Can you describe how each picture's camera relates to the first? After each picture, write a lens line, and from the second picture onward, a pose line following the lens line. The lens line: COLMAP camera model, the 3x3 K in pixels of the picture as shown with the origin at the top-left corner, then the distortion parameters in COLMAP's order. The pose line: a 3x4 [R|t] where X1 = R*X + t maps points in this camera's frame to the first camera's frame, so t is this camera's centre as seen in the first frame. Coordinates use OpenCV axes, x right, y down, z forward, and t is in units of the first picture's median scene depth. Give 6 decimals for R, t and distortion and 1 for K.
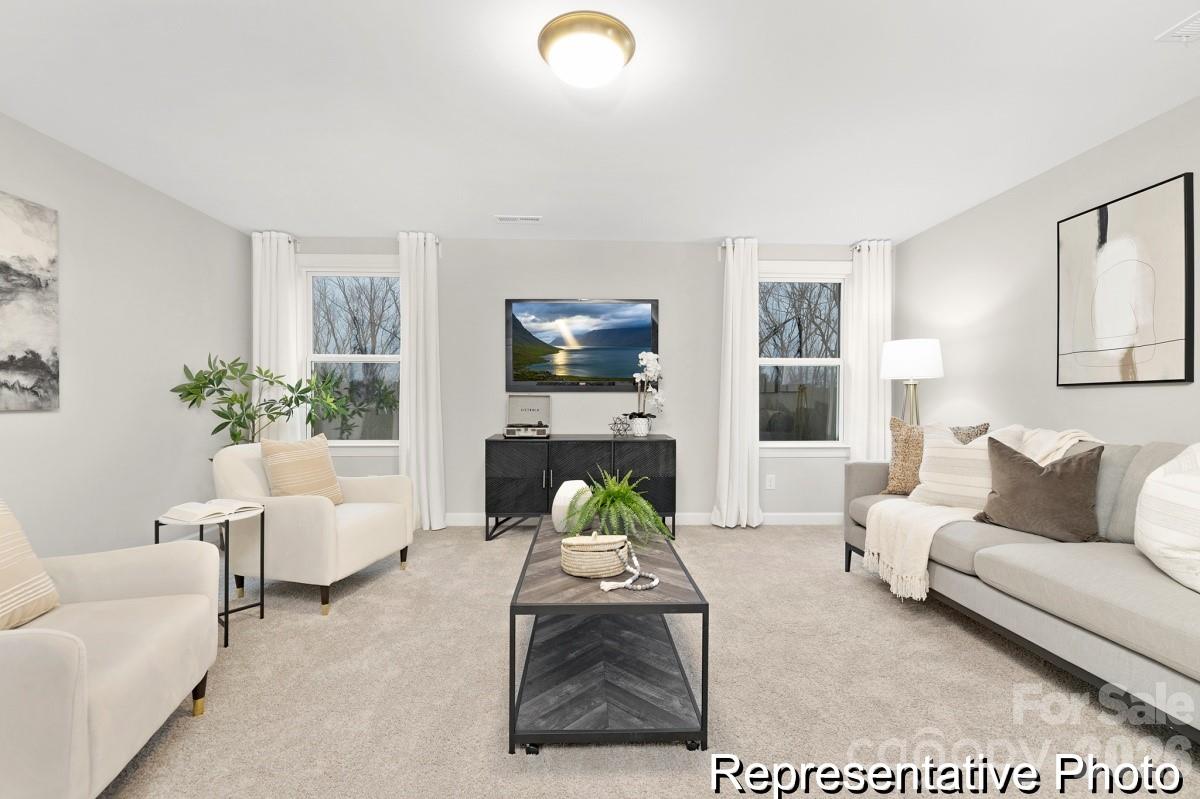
lens RADIAL K [[513.1, 0, 596.0], [0, 513.1, 403.2], [0, 0, 1]] dist [-0.005003, 0.000294]
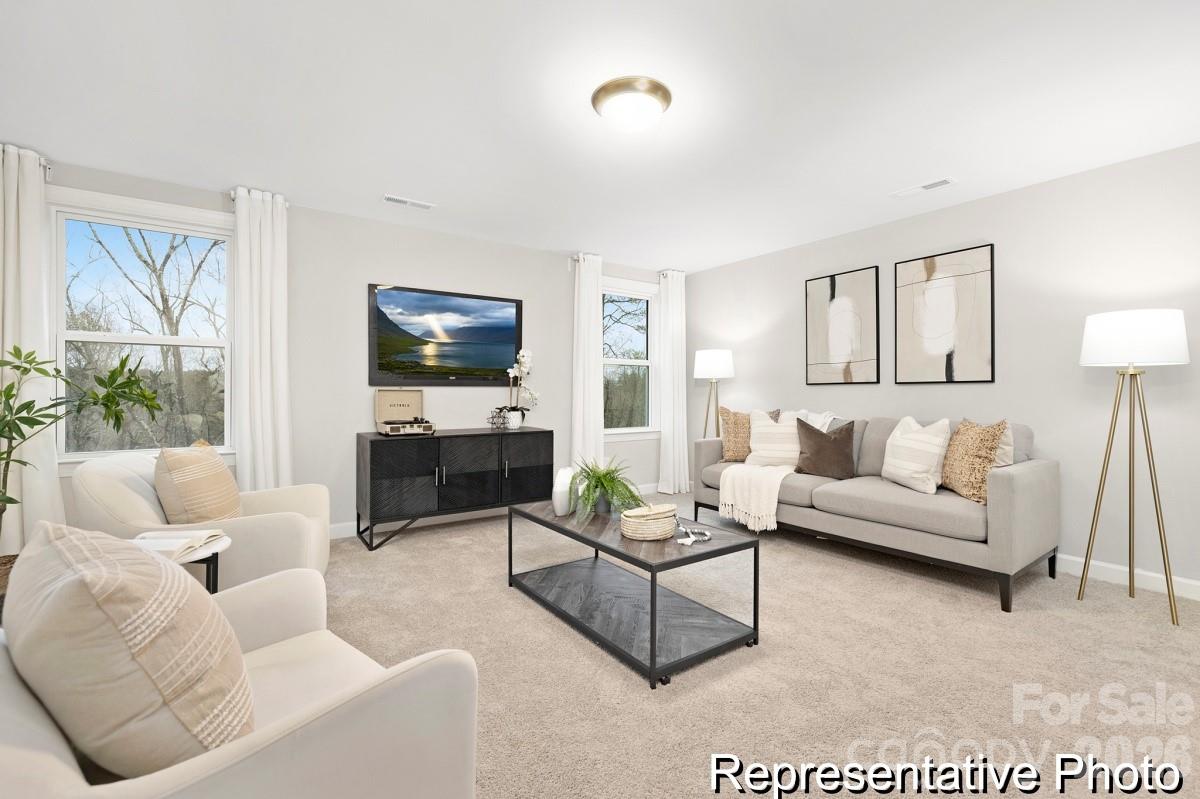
lens RADIAL K [[513.1, 0, 599.0], [0, 513.1, 392.0], [0, 0, 1]] dist [-0.005003, 0.000294]
pose [[0.837615, -0.001187, 0.546260, -0.500023], [0.005369, 0.999967, -0.006059, -0.005127], [-0.546235, 0.008008, 0.837594, 0.028603]]
